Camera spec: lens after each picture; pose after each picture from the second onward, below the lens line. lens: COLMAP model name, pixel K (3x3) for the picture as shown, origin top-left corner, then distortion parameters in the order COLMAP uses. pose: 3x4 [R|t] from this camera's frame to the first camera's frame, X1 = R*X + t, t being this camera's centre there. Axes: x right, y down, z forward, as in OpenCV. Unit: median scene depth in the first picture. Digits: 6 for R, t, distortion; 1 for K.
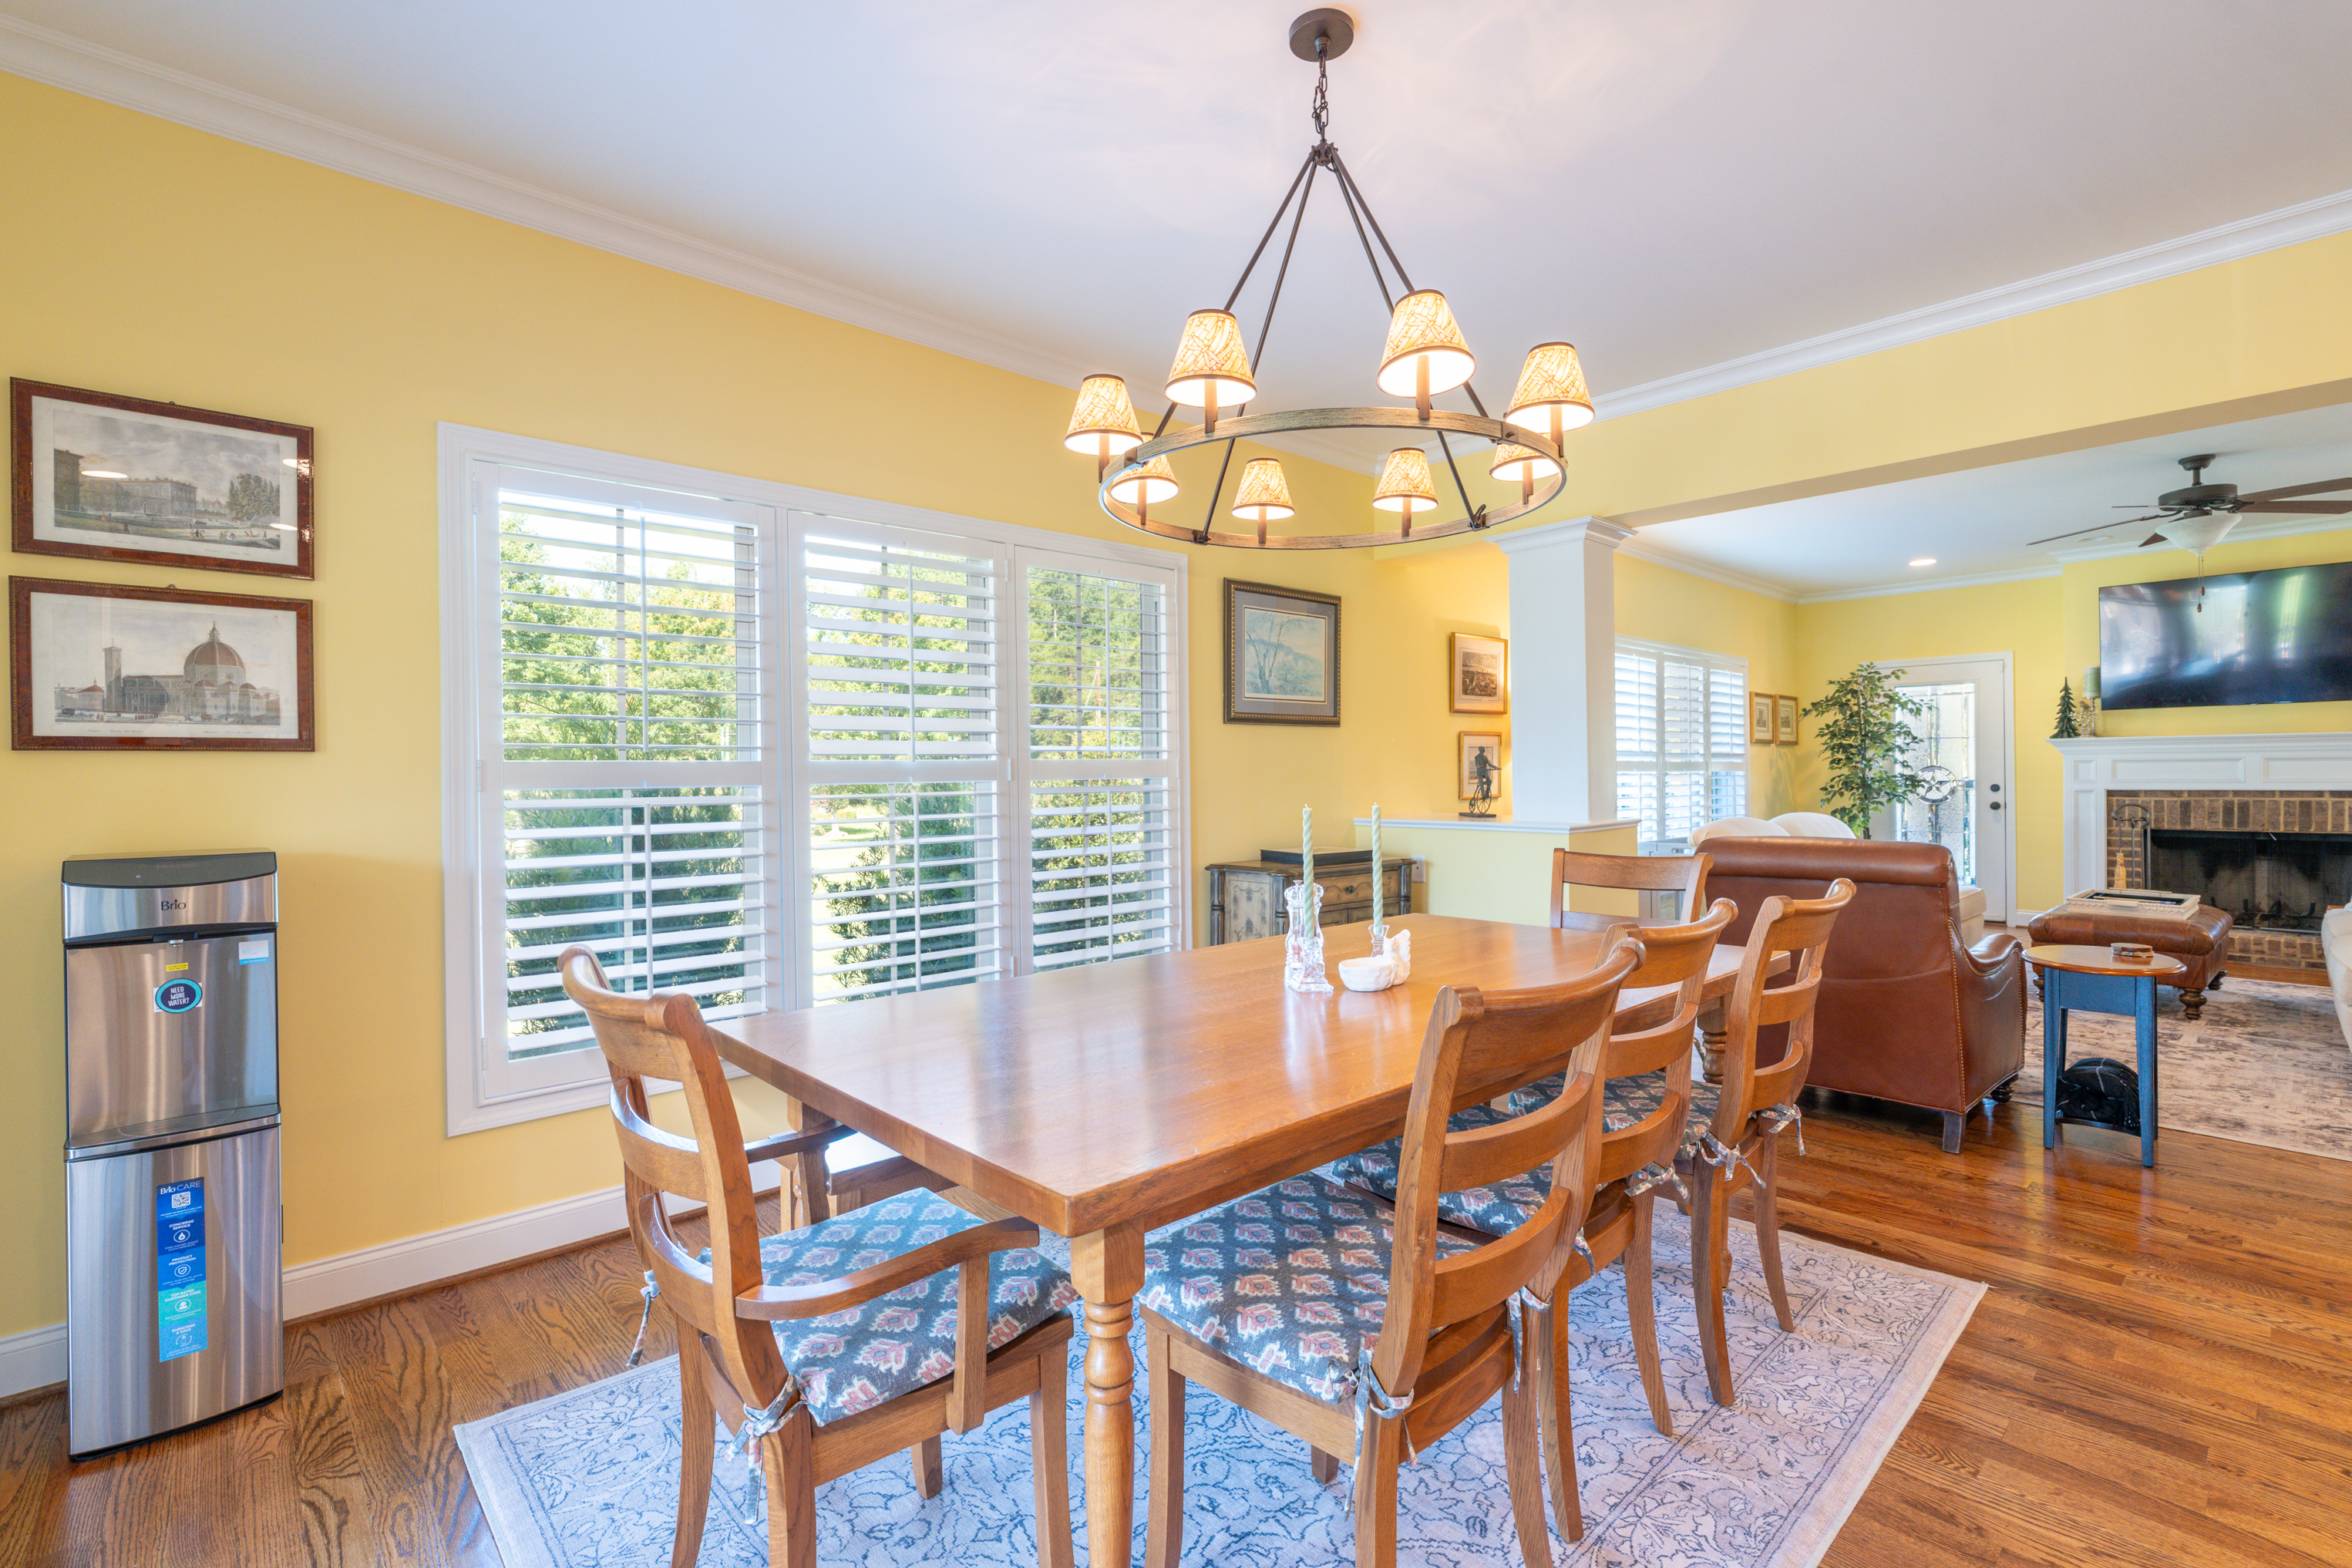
lens RADIAL K [[1063.8, 0, 1178.7], [0, 1063.8, 779.0], [0, 0, 1]] dist [-0.007055, 0.002845]
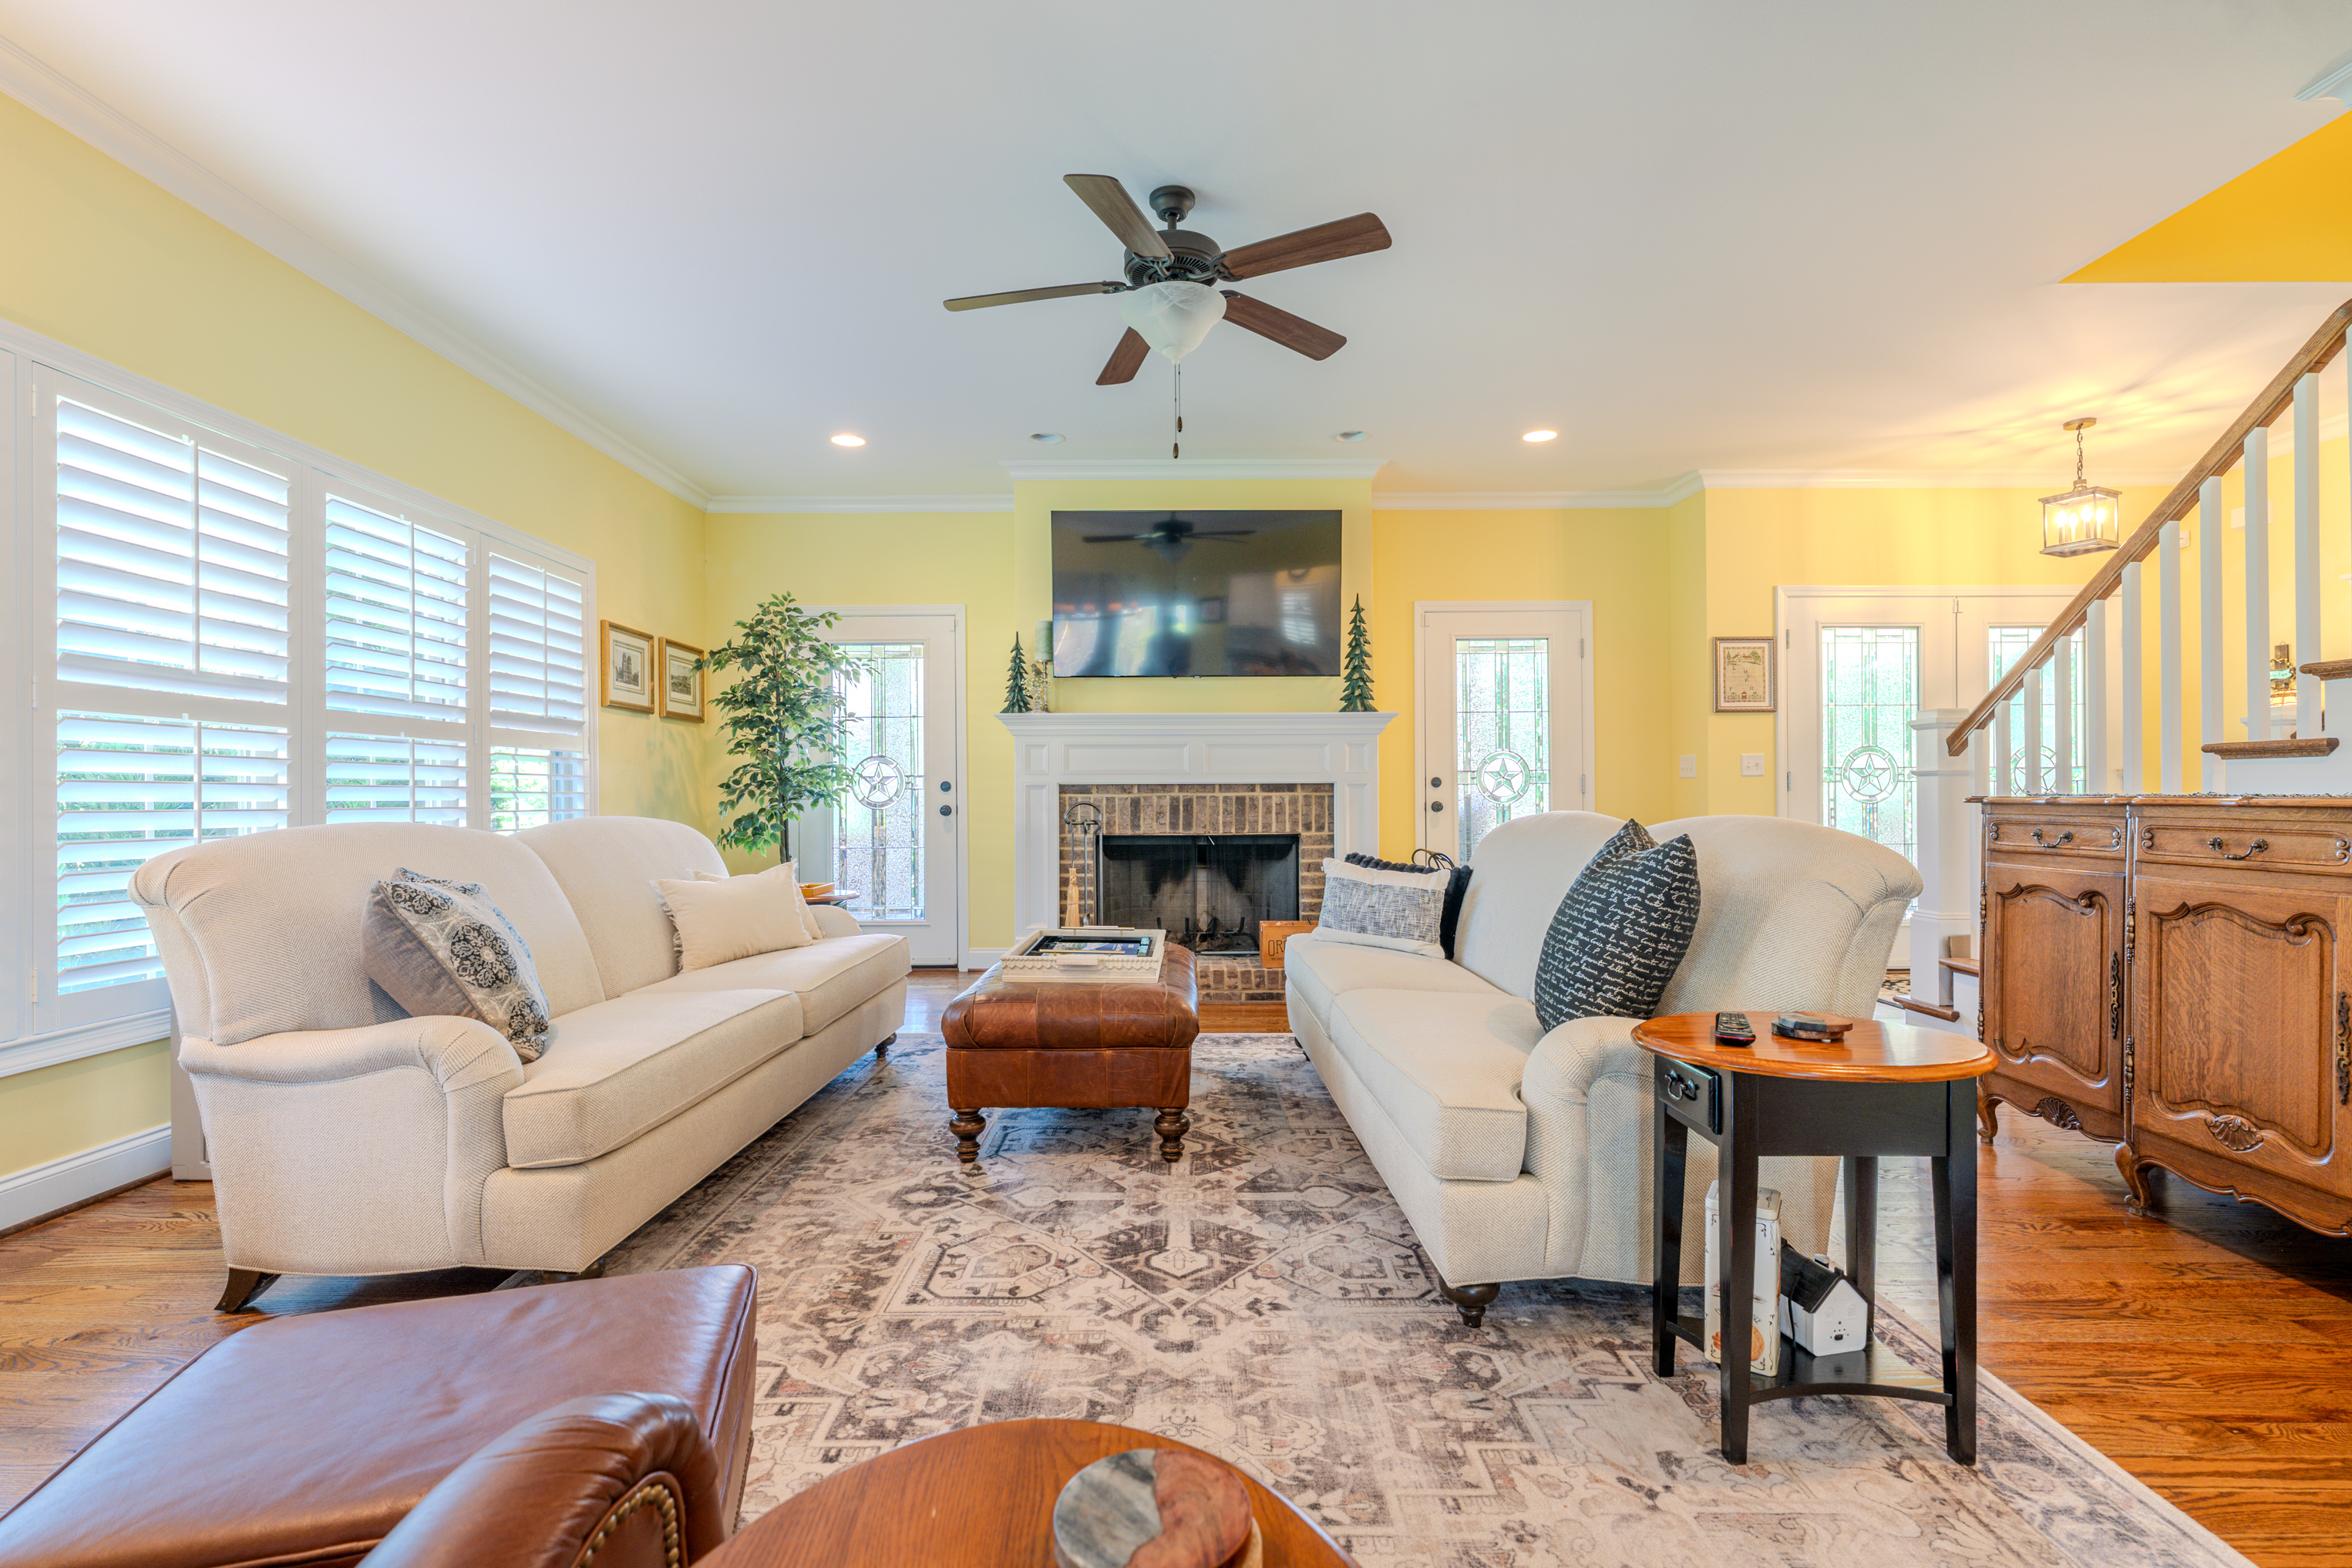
lens RADIAL K [[1063.8, 0, 1182.8], [0, 1063.8, 789.7], [0, 0, 1]] dist [-0.007055, 0.002845]
pose [[0.674435, 0.013604, 0.738209, 0.420137], [0.001300, 0.999807, -0.019613, 0.032202], [-0.738333, 0.014187, 0.674287, 0.474444]]
